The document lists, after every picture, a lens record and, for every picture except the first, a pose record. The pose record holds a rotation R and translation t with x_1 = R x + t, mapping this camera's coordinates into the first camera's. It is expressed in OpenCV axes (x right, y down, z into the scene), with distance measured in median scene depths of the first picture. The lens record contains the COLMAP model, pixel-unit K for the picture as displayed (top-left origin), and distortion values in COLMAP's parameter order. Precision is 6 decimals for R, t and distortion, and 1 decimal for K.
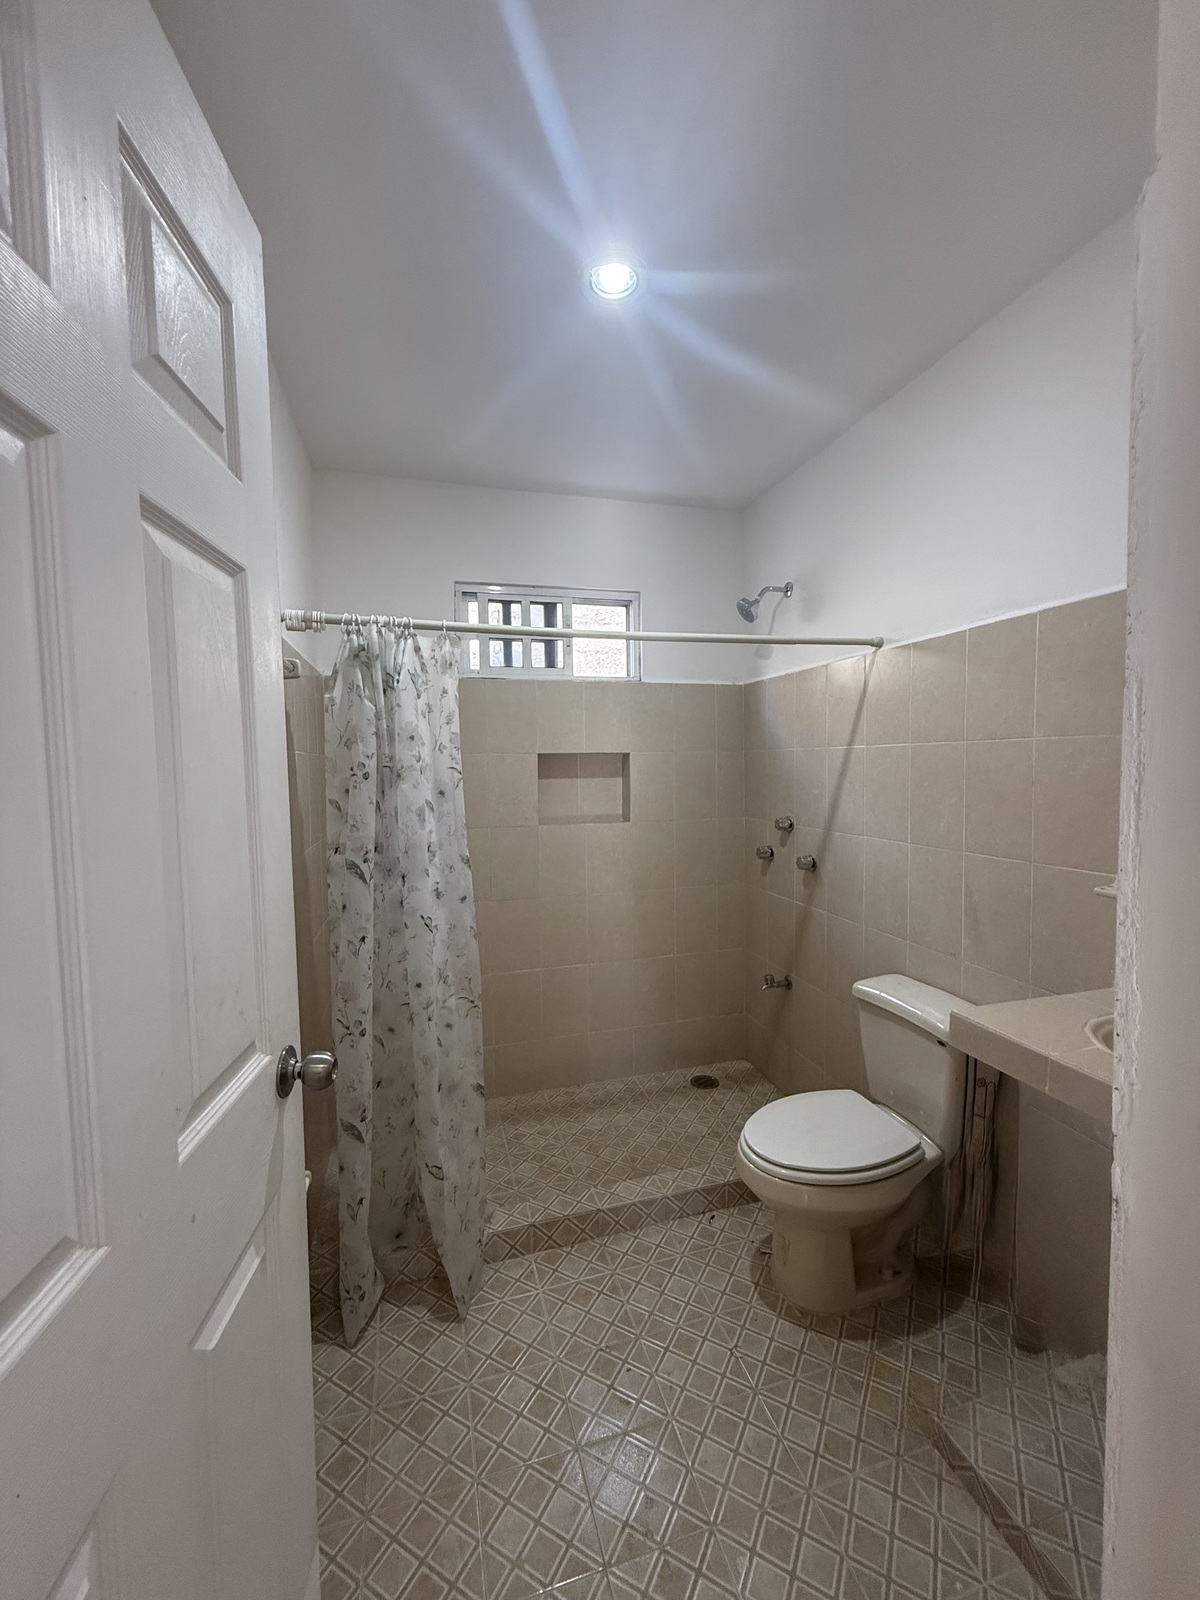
lens RADIAL K [[640.9, 0, 600.0], [0, 640.9, 800.0], [0, 0, 1]] dist [-0.002418, -0.000253]
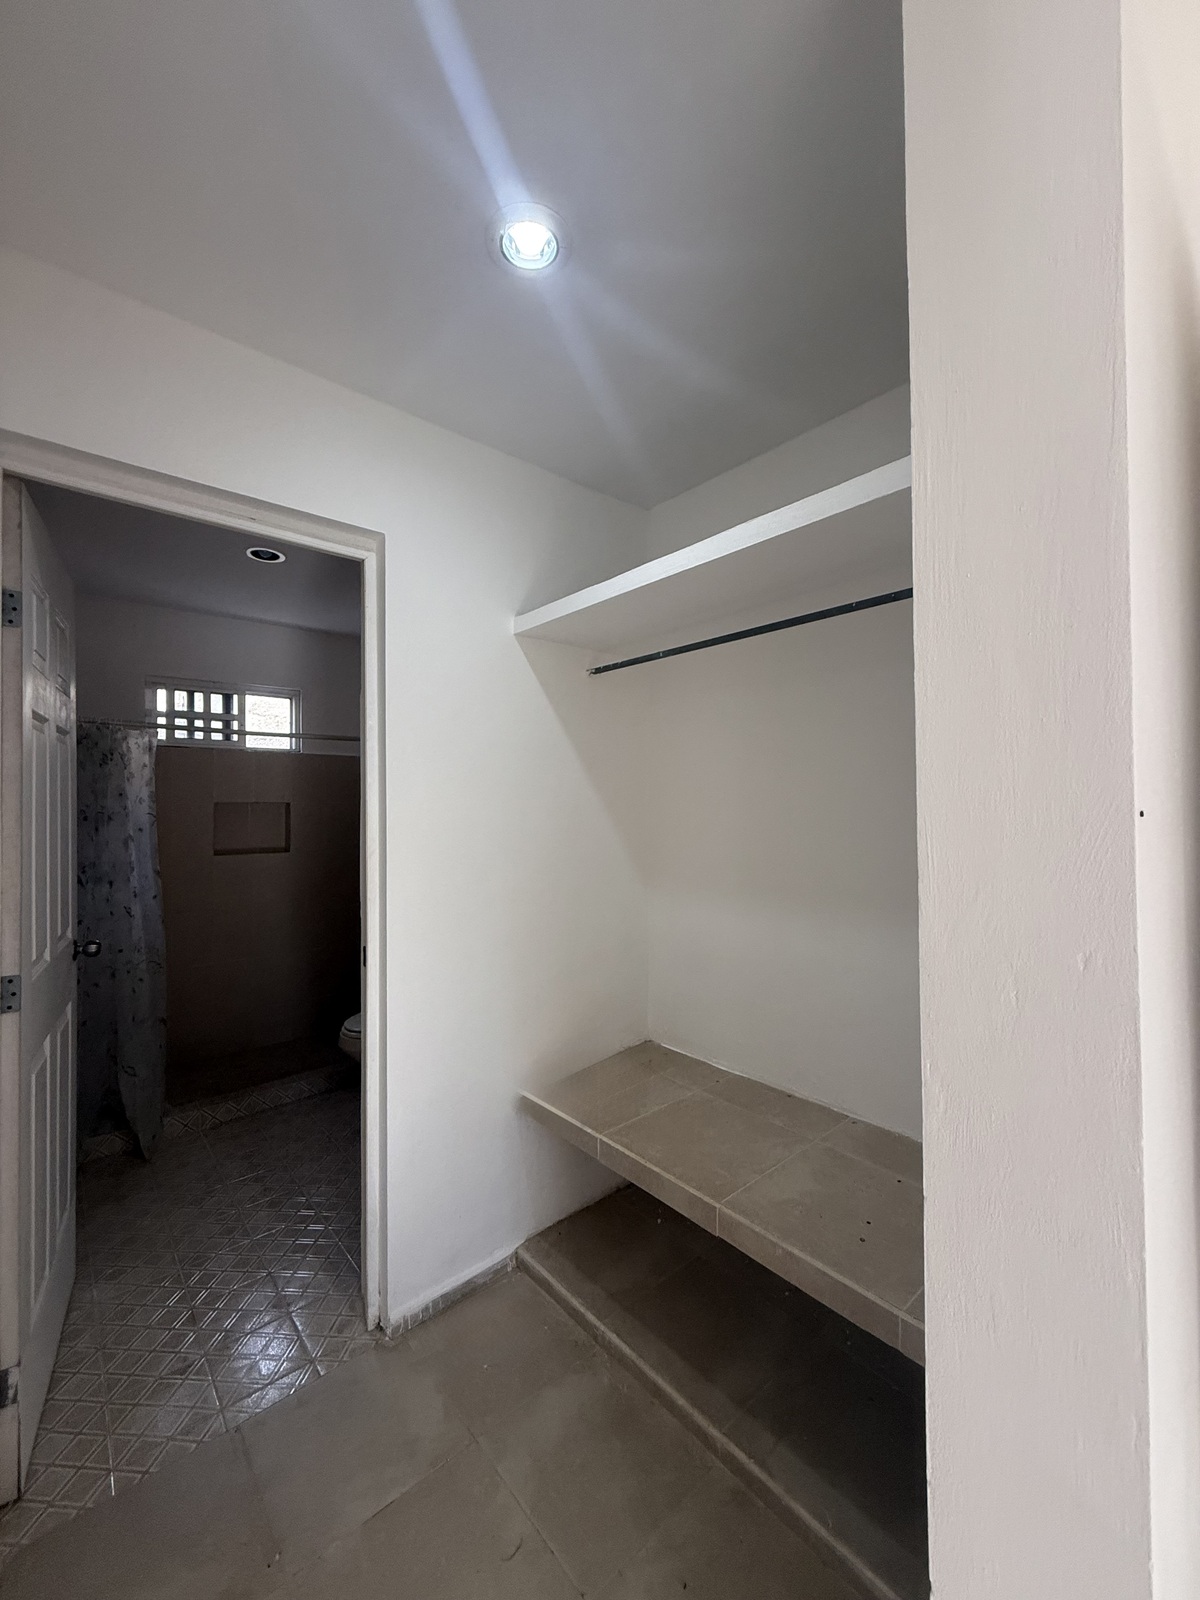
lens RADIAL K [[640.9, 0, 600.0], [0, 640.9, 800.0], [0, 0, 1]] dist [-0.002418, -0.000253]
pose [[0.906677, 0.014051, 0.421592, 0.074018], [0.014435, 0.997826, -0.064301, 0.022537], [-0.421579, 0.064386, 0.904503, -0.595190]]
